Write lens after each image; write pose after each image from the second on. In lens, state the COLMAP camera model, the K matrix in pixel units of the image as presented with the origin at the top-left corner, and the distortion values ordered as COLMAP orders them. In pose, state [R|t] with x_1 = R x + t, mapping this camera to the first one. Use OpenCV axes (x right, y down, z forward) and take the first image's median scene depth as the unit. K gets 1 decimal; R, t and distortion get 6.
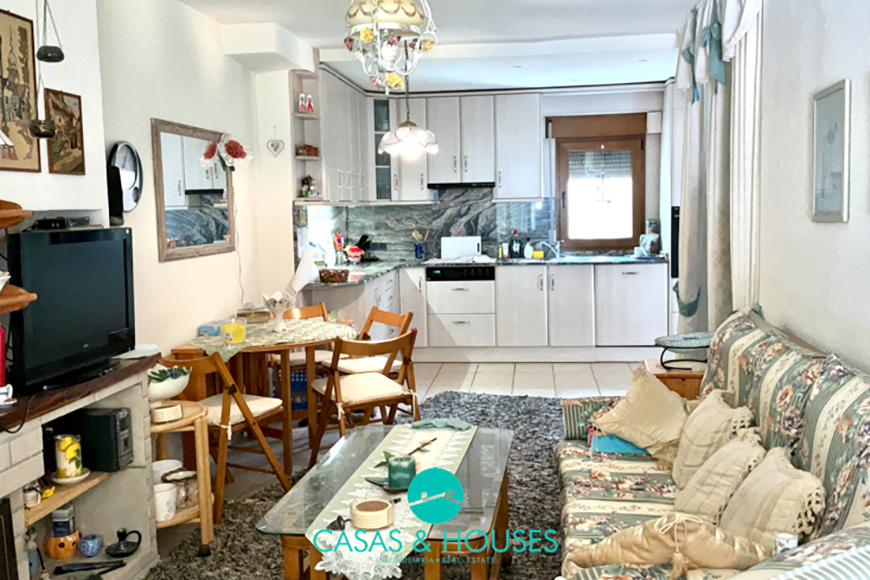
lens RADIAL K [[852.9, 0, 432.6], [0, 852.9, 290.5], [0, 0, 1]] dist [0.057019, 0.000000]
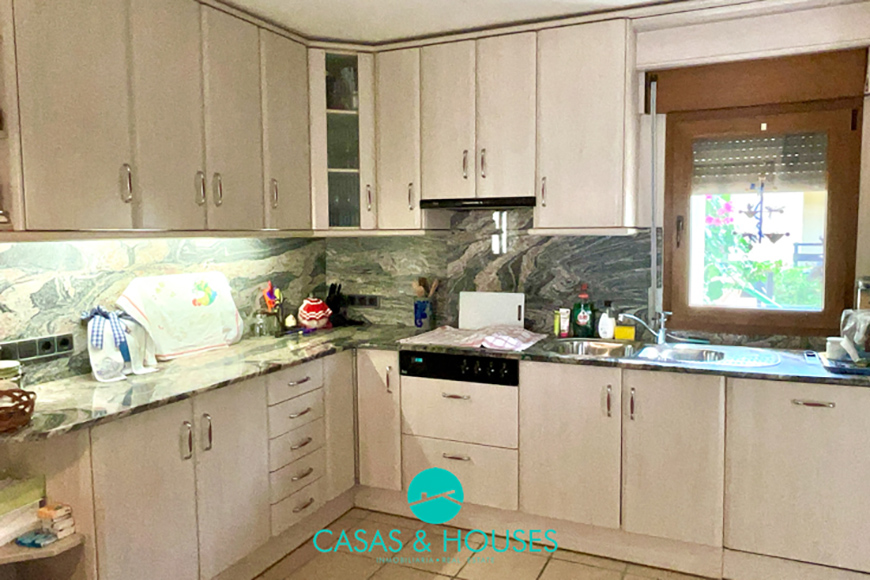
lens RADIAL K [[650.8, 0, 437.2], [0, 650.8, 290.6], [0, 0, 1]] dist [-0.012612, -0.002616]
pose [[0.945589, 0.045198, -0.322208, 0.147750], [-0.044830, 0.998958, 0.008564, -0.069636], [0.322259, 0.006347, 0.946630, 0.597787]]
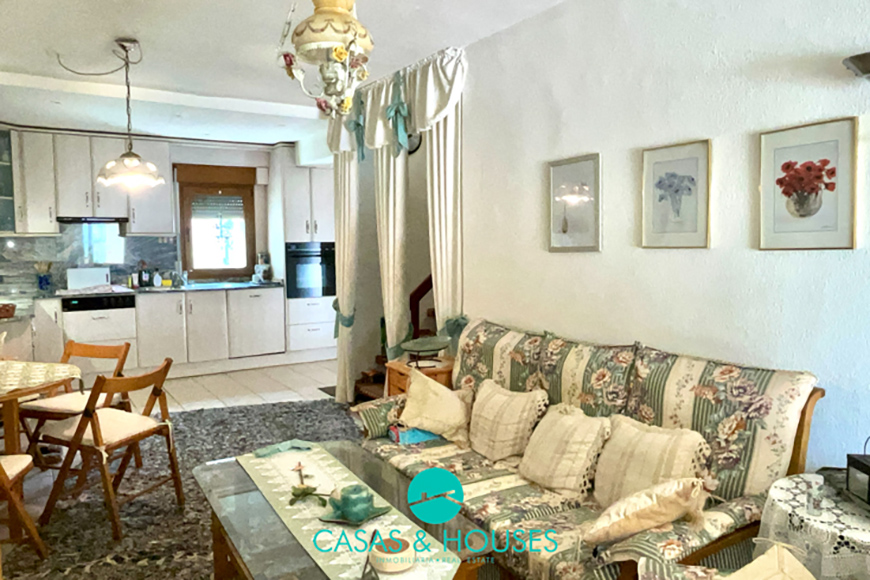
lens RADIAL K [[635.9, 0, 432.5], [0, 635.9, 286.7], [0, 0, 1]] dist [0.011529, -0.009748]
pose [[0.769764, -0.031000, 0.637575, -0.149669], [0.051965, 0.998548, -0.014187, -0.007199], [-0.636210, 0.044052, 0.770258, 0.128615]]
